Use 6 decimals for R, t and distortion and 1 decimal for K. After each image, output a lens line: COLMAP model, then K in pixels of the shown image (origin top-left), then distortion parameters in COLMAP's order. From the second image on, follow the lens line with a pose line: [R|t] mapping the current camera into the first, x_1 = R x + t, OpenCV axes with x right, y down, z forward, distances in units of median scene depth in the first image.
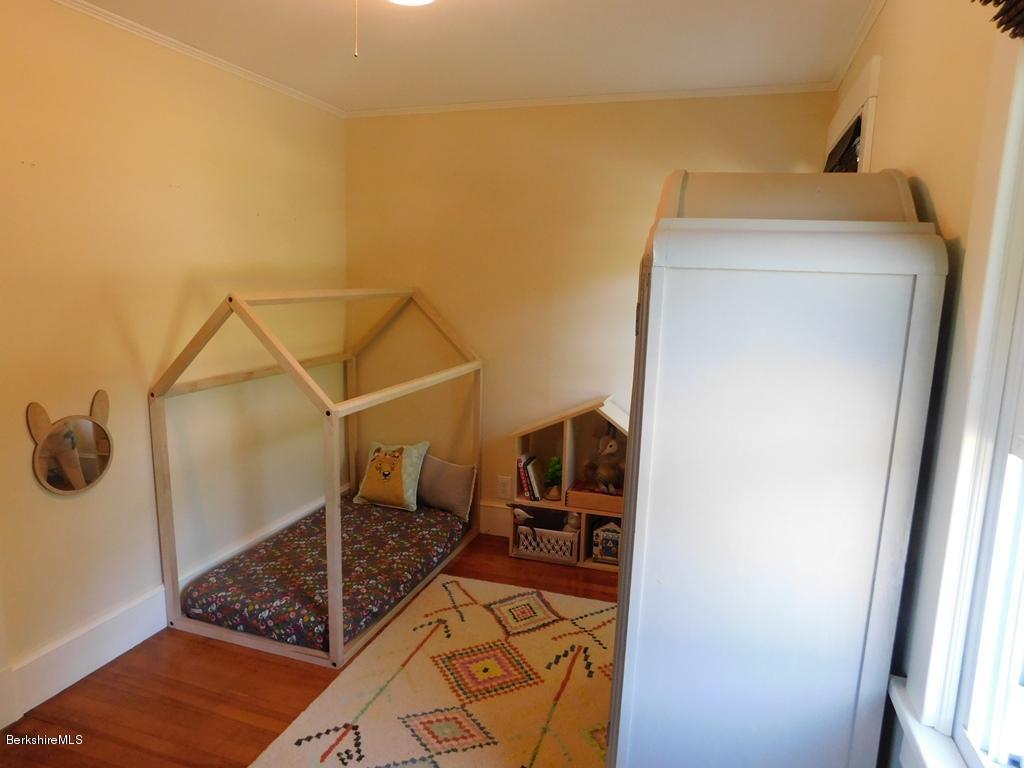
lens RADIAL K [[669.7, 0, 512.0], [0, 669.7, 384.0], [0, 0, 1]] dist [-0.074461, 0.052572]
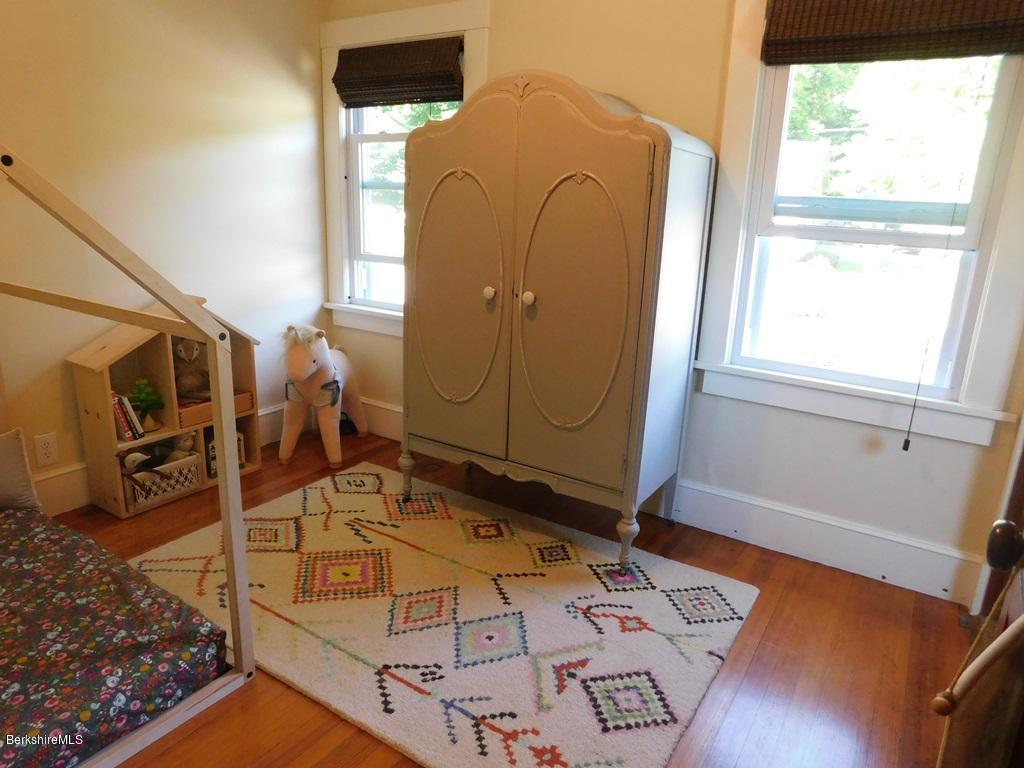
lens RADIAL K [[669.7, 0, 512.0], [0, 669.7, 384.0], [0, 0, 1]] dist [-0.074461, 0.052572]
pose [[0.262166, -0.275450, 0.924876, -0.754542], [0.122042, 0.960167, 0.251367, -0.043302], [-0.957275, 0.046974, 0.285339, 0.458827]]
